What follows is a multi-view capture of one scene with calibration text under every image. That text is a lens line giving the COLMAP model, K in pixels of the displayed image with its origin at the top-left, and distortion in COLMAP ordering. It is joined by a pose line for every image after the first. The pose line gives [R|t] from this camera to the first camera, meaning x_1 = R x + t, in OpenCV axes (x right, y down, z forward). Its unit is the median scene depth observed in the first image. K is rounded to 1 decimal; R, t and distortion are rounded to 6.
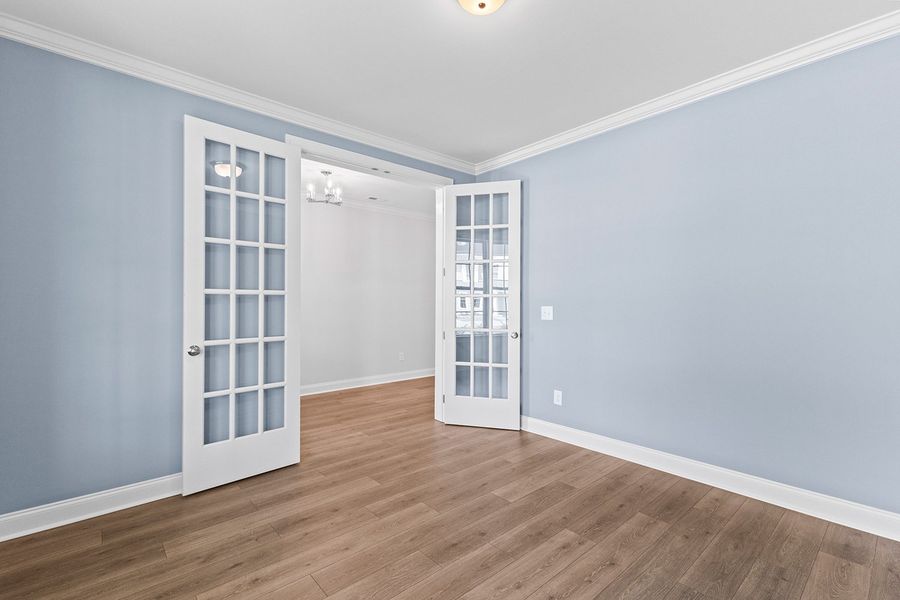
lens RADIAL K [[393.3, 0, 448.5], [0, 393.3, 301.7], [0, 0, 1]] dist [0.016436, -0.004019]
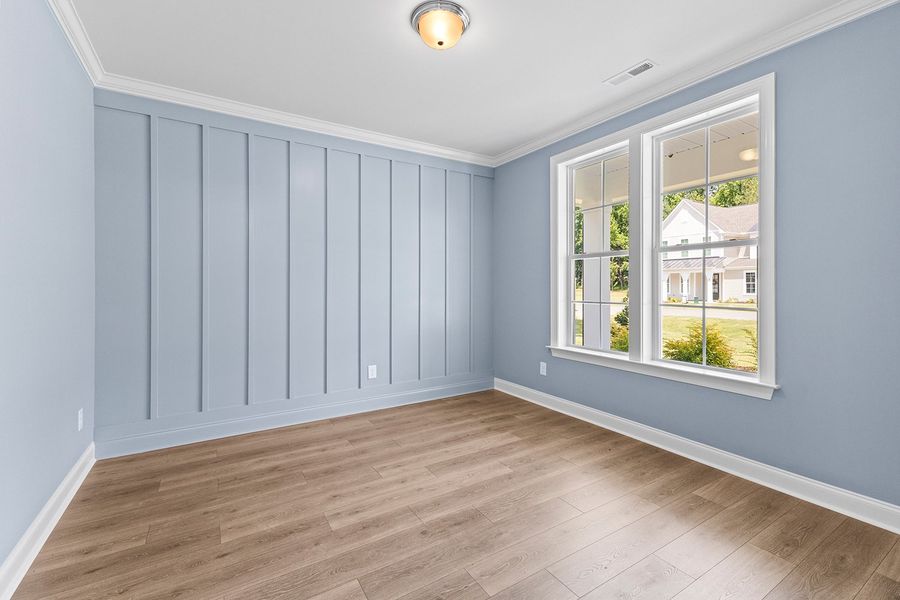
lens RADIAL K [[393.3, 0, 450.8], [0, 393.3, 294.5], [0, 0, 1]] dist [0.016436, -0.004019]
pose [[-0.987661, 0.001163, 0.156601, -0.125935], [0.001588, 0.999995, 0.002589, 0.026127], [-0.156598, 0.002806, -0.987659, 1.974985]]
